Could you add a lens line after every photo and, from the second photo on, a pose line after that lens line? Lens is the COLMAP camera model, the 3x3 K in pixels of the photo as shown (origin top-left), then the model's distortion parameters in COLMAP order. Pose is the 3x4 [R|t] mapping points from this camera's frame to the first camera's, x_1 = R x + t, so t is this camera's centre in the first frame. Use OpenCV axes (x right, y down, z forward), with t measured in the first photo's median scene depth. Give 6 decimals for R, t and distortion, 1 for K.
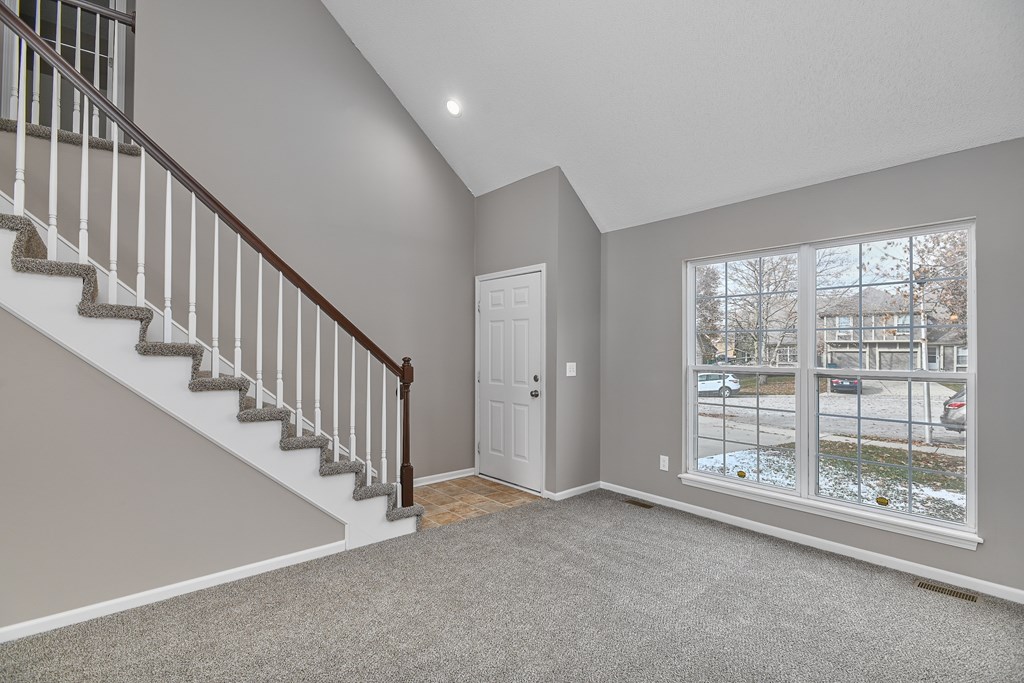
lens RADIAL K [[481.8, 0, 511.6], [0, 481.8, 345.4], [0, 0, 1]] dist [-0.013932, -0.001096]
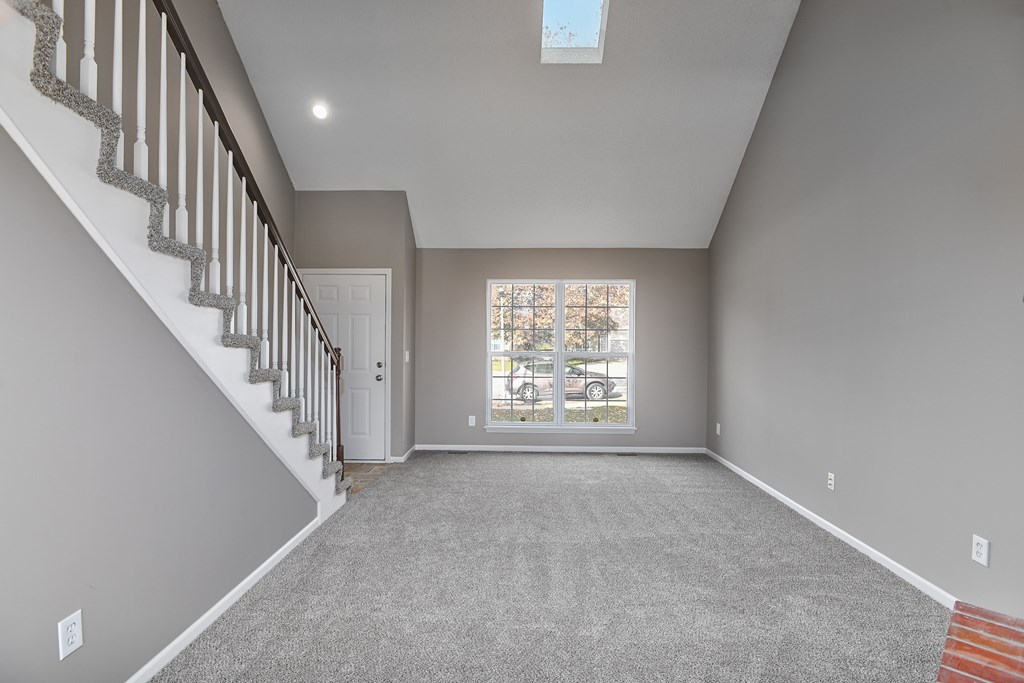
lens RADIAL K [[476.6, 0, 510.0], [0, 476.6, 344.1], [0, 0, 1]] dist [0.000655, 0.000456]
pose [[0.676263, -0.002291, 0.736657, -0.606185], [-0.008888, 0.999897, 0.011268, 0.001631], [-0.736606, -0.014168, 0.676173, -0.027170]]
